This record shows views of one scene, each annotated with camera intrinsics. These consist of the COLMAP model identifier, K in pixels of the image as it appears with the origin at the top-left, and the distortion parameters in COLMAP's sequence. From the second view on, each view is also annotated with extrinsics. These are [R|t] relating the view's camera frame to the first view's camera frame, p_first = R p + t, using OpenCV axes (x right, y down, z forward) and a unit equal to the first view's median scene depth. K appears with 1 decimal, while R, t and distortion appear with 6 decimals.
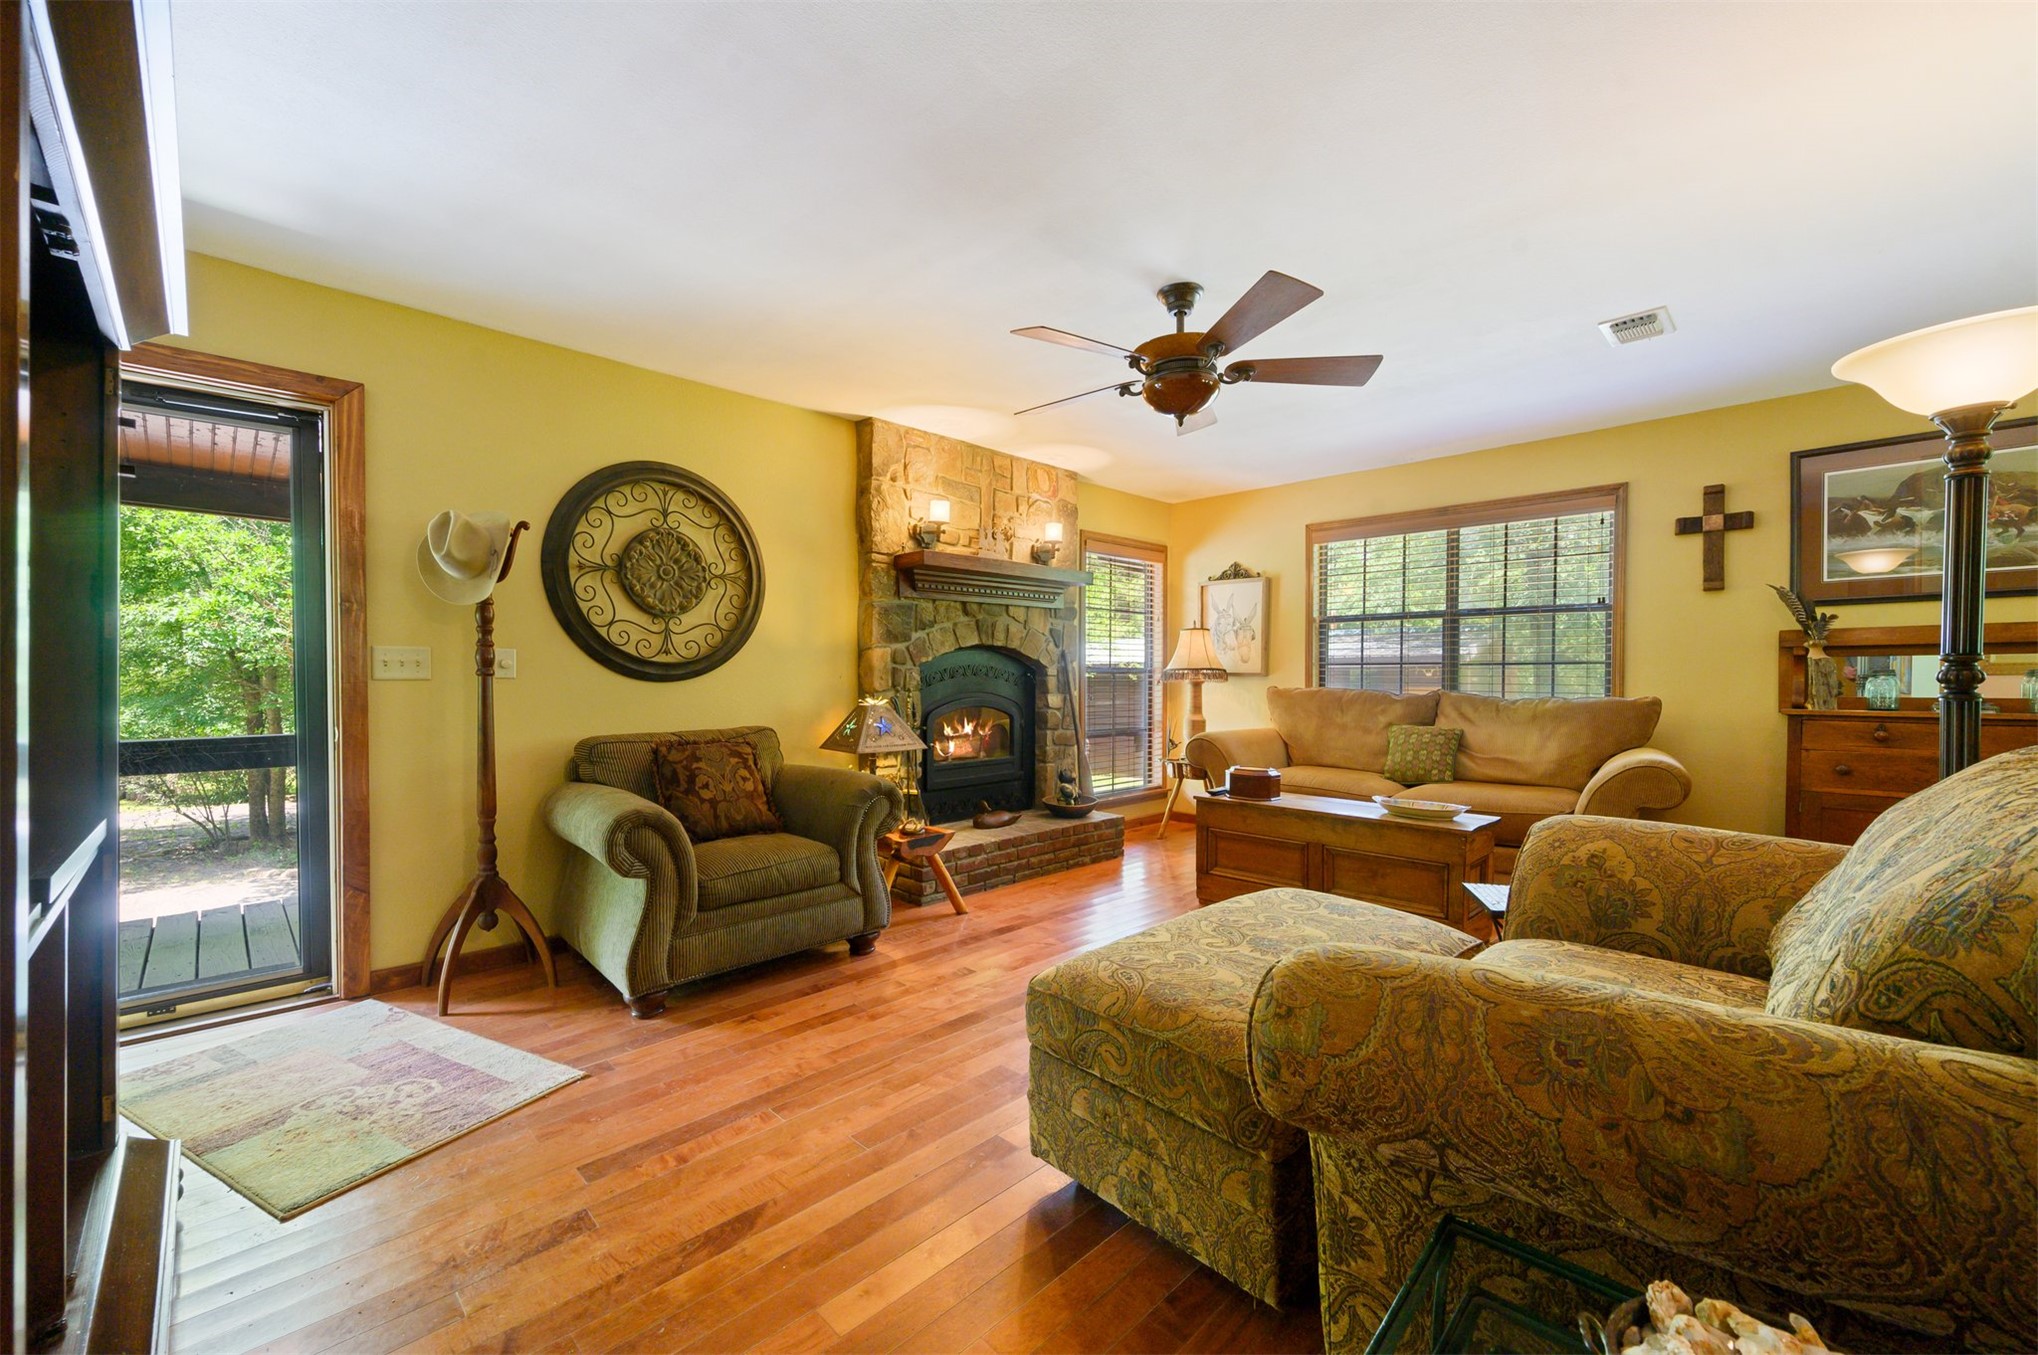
lens RADIAL K [[806.9, 0, 1019.2], [0, 806.9, 685.3], [0, 0, 1]] dist [-0.000717, -0.000232]
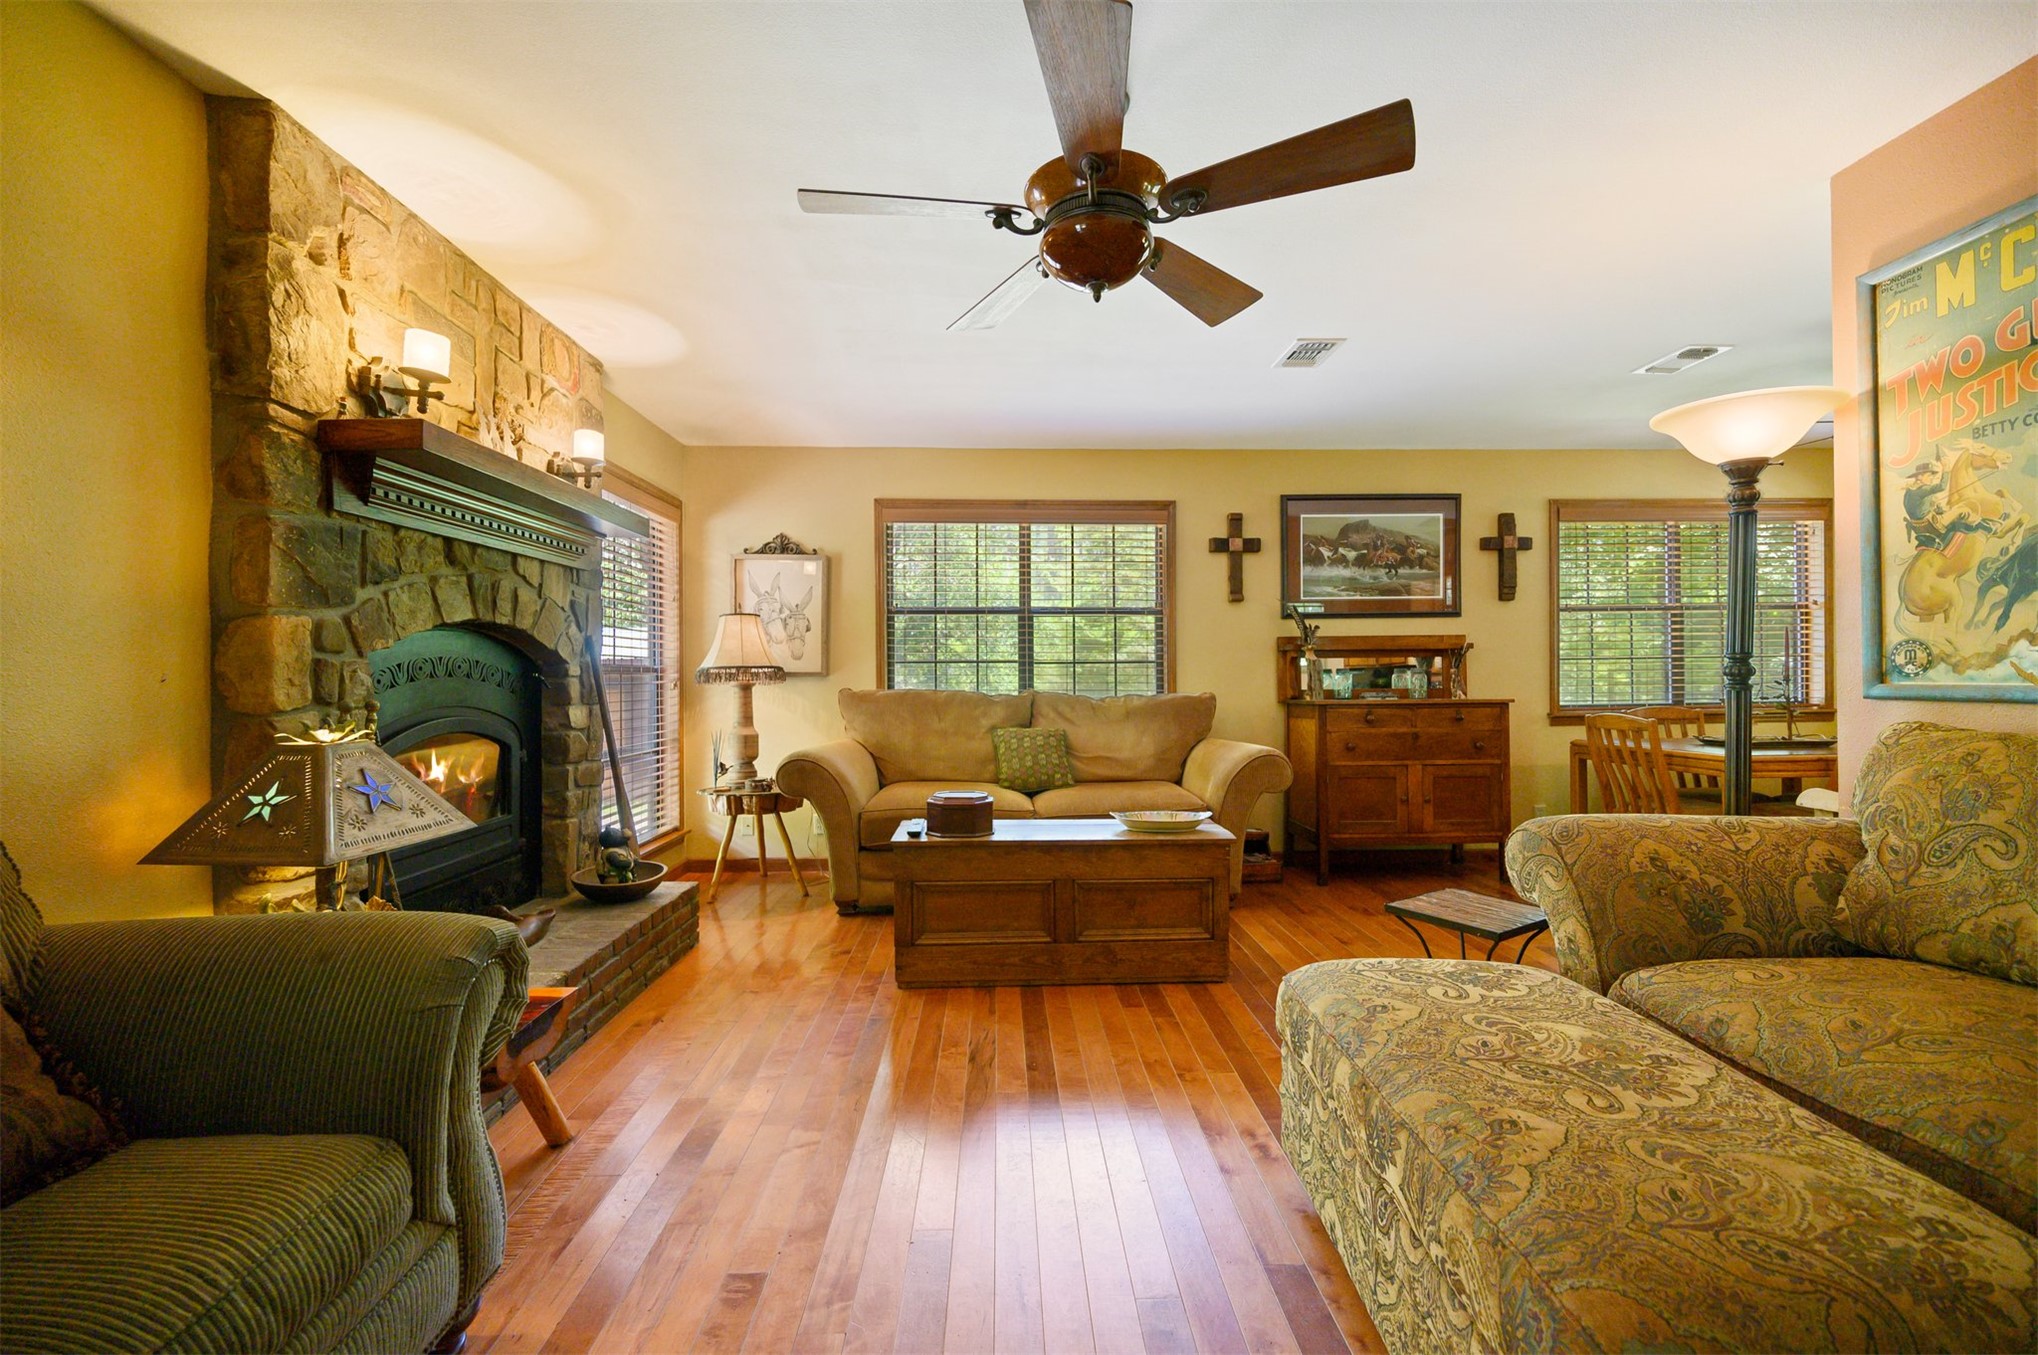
lens RADIAL K [[822.7, 0, 1021.3], [0, 822.7, 670.0], [0, 0, 1]] dist [-0.000591, -0.000220]
pose [[0.685299, 0.001332, 0.728261, -0.219594], [0.013747, 0.999796, -0.014764, -0.003484], [-0.728132, 0.020130, 0.685141, 0.374768]]
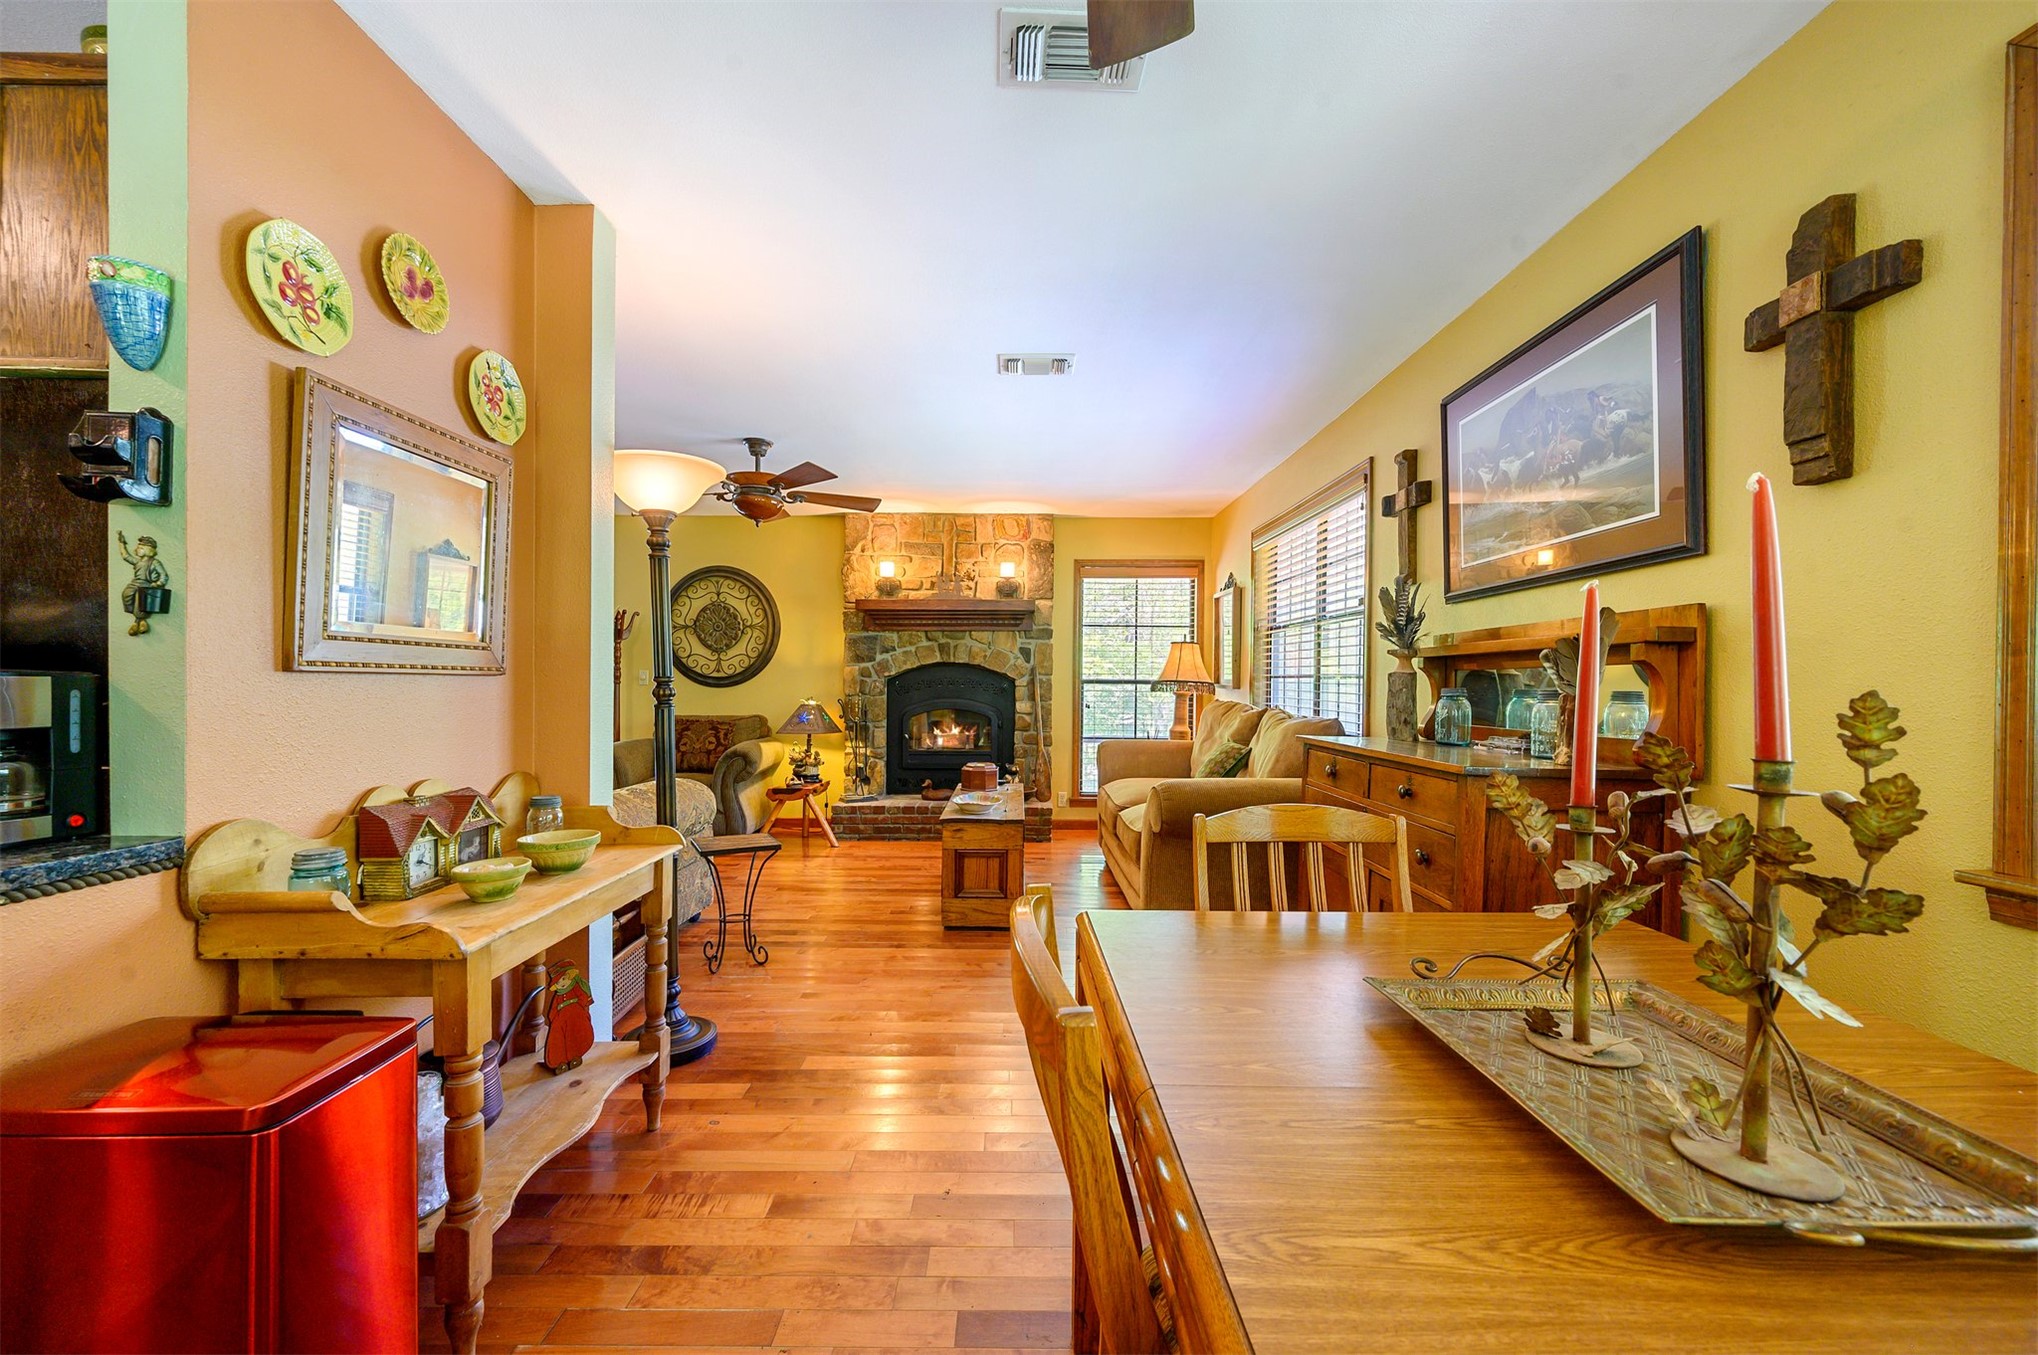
lens RADIAL K [[806.9, 0, 1019.2], [0, 806.9, 685.3], [0, 0, 1]] dist [-0.000717, -0.000232]
pose [[0.707153, 0.008144, -0.707014, 1.065841], [-0.014375, 0.999893, -0.002860, -0.011555], [0.706915, 0.012186, 0.707194, 0.167546]]
